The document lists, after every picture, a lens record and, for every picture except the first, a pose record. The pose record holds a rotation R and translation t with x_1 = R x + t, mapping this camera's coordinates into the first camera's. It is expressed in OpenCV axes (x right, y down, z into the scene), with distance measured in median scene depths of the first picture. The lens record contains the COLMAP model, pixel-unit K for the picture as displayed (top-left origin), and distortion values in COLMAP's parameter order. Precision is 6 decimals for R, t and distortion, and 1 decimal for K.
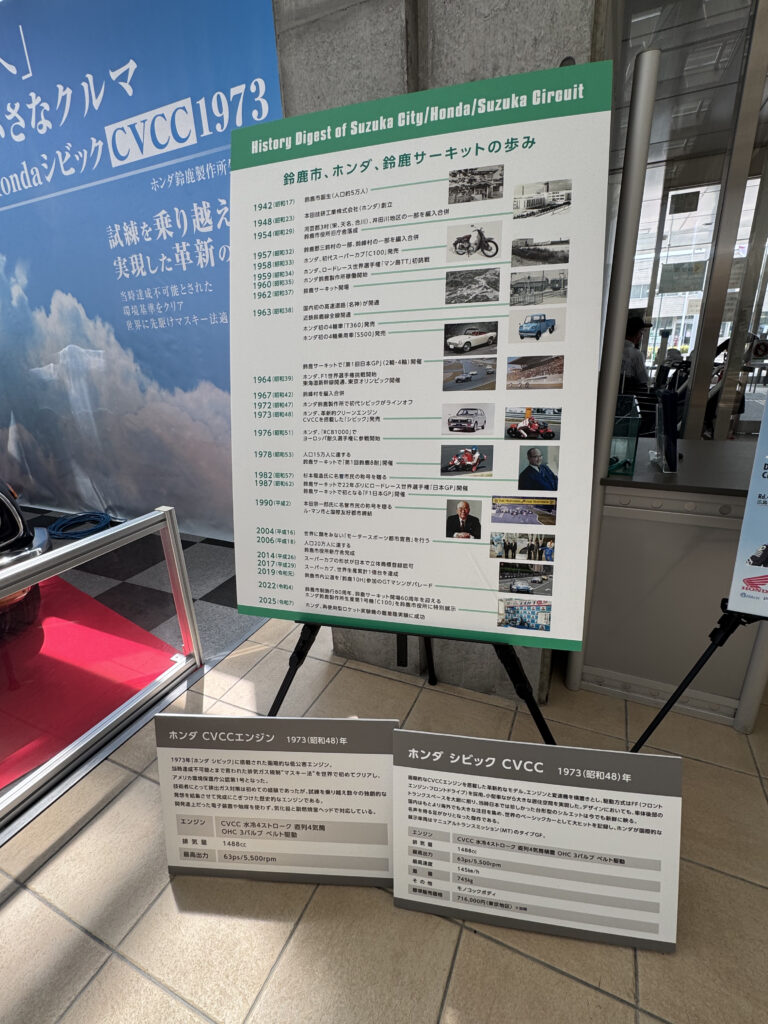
lens RADIAL K [[467.2, 0, 384.5], [0, 467.2, 509.5], [0, 0, 1]] dist [-0.002685, -0.000137]
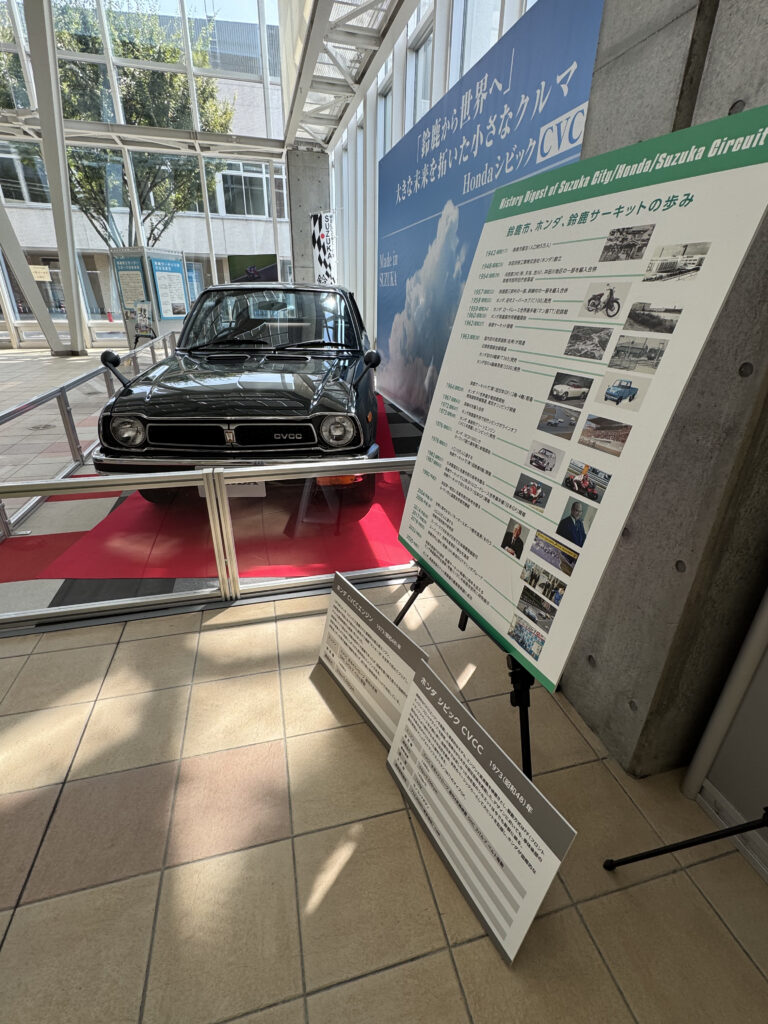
lens RADIAL K [[467.2, 0, 381.9], [0, 467.2, 512.8], [0, 0, 1]] dist [-0.002685, -0.000137]
pose [[0.625692, 0.375803, -0.683581, 0.747479], [-0.303210, 0.924563, 0.230752, -0.211188], [0.718731, 0.062889, 0.692439, -0.059807]]
